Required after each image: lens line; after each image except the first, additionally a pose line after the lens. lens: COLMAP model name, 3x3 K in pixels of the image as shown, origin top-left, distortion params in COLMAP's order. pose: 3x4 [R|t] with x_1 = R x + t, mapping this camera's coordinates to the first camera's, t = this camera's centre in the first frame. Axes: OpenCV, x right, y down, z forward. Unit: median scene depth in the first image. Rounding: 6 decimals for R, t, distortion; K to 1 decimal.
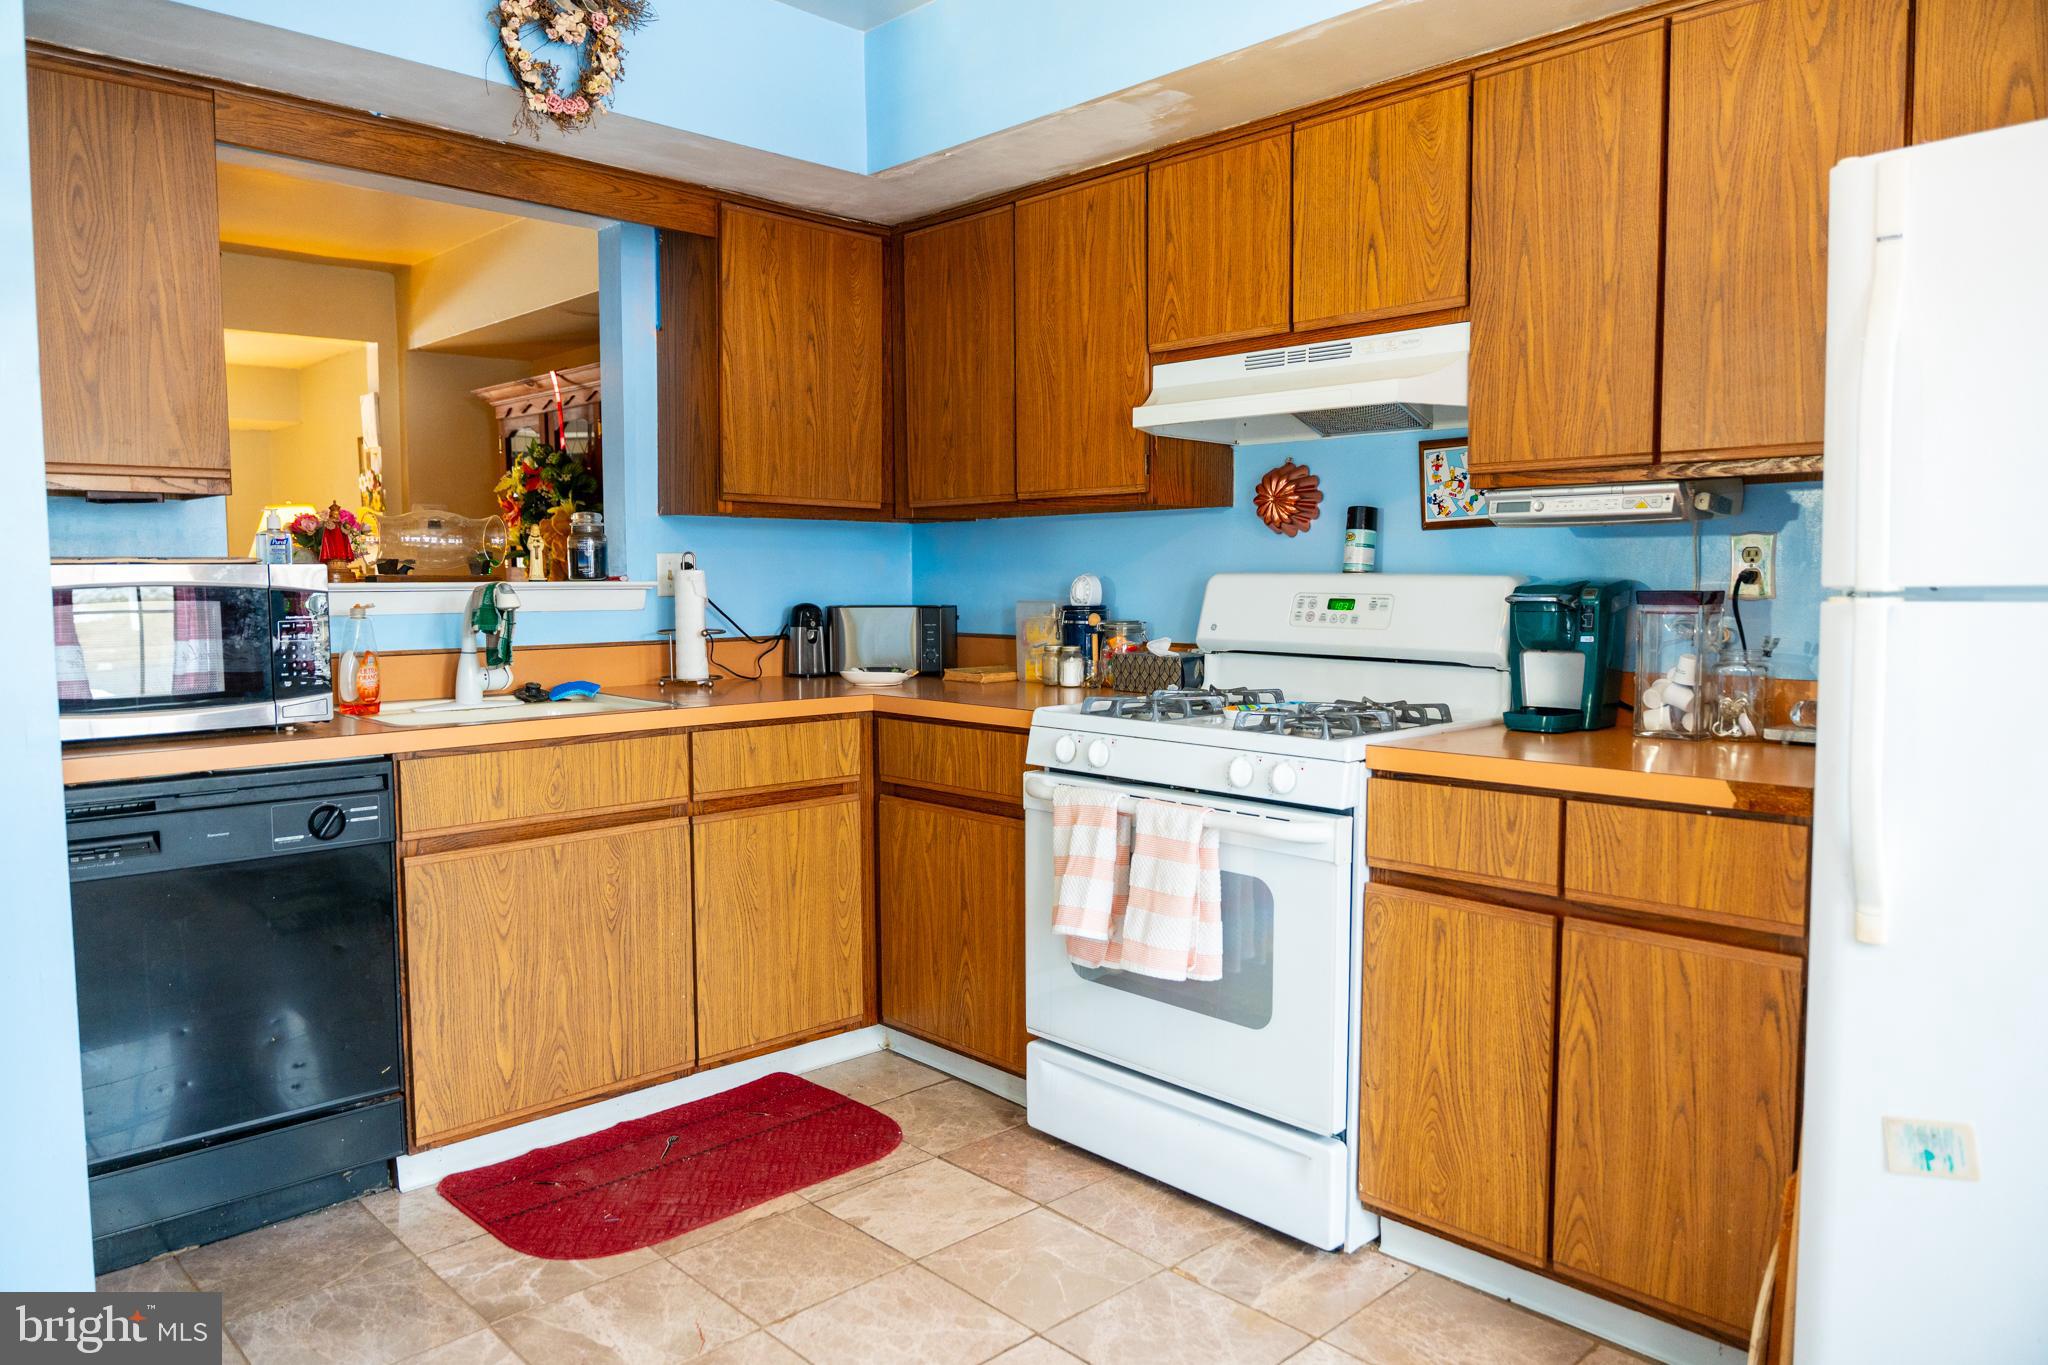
lens RADIAL K [[1364.1, 0, 1029.6], [0, 1364.1, 684.9], [0, 0, 1]] dist [-0.009247, -0.005438]
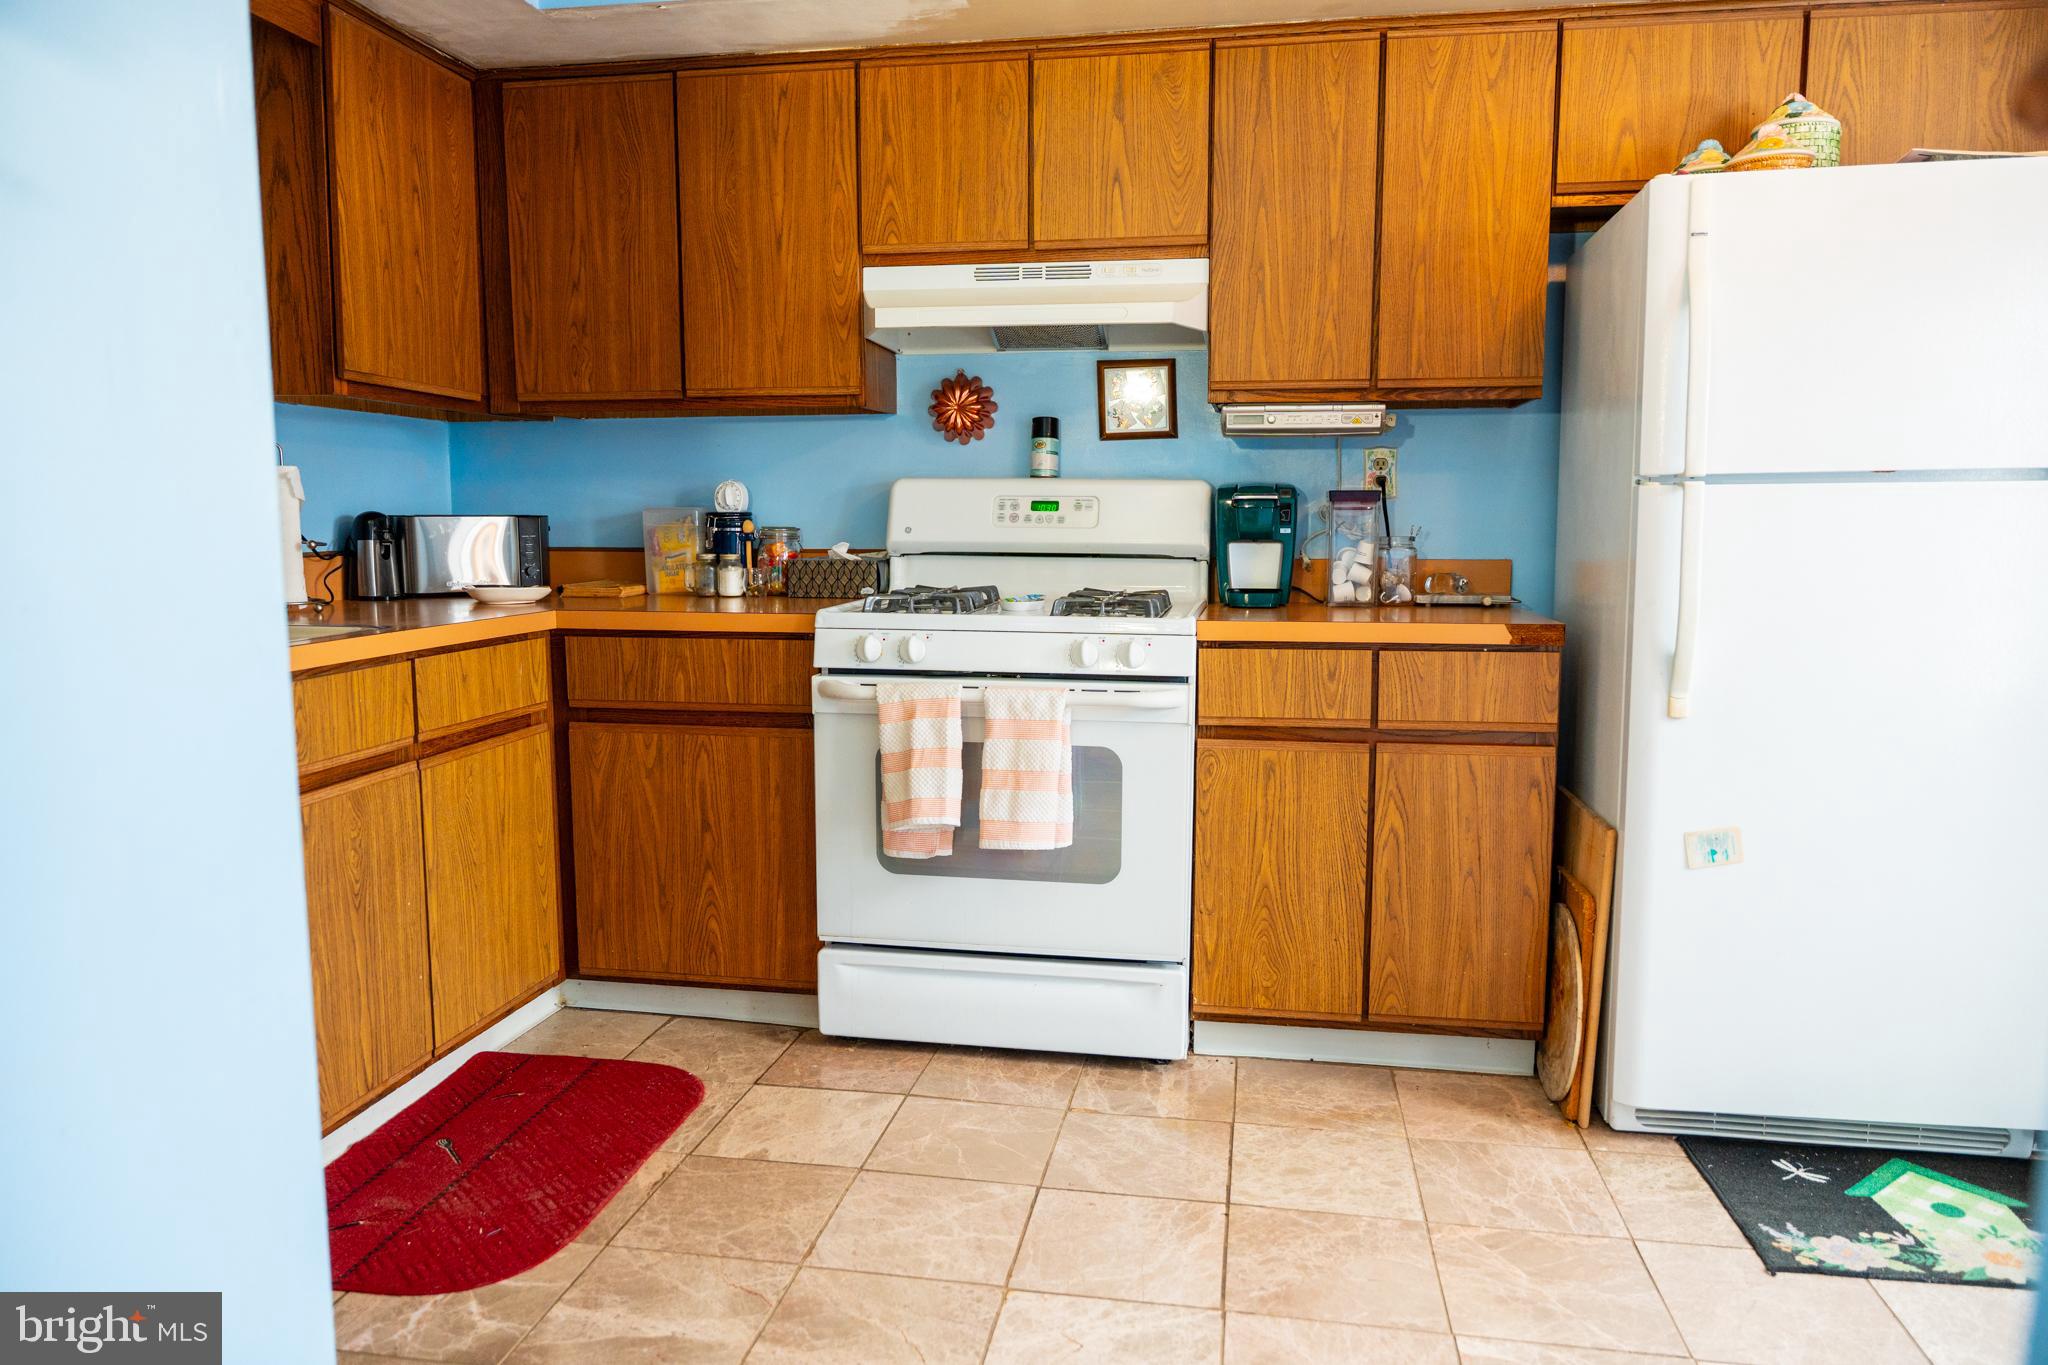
lens RADIAL K [[1364.1, 0, 1029.6], [0, 1364.1, 684.9], [0, 0, 1]] dist [-0.009247, -0.005438]
pose [[0.807985, -0.071325, 0.584870, -0.455131], [0.044864, 0.997212, 0.059632, 0.019310], [-0.587492, -0.021942, 0.808932, 0.121454]]
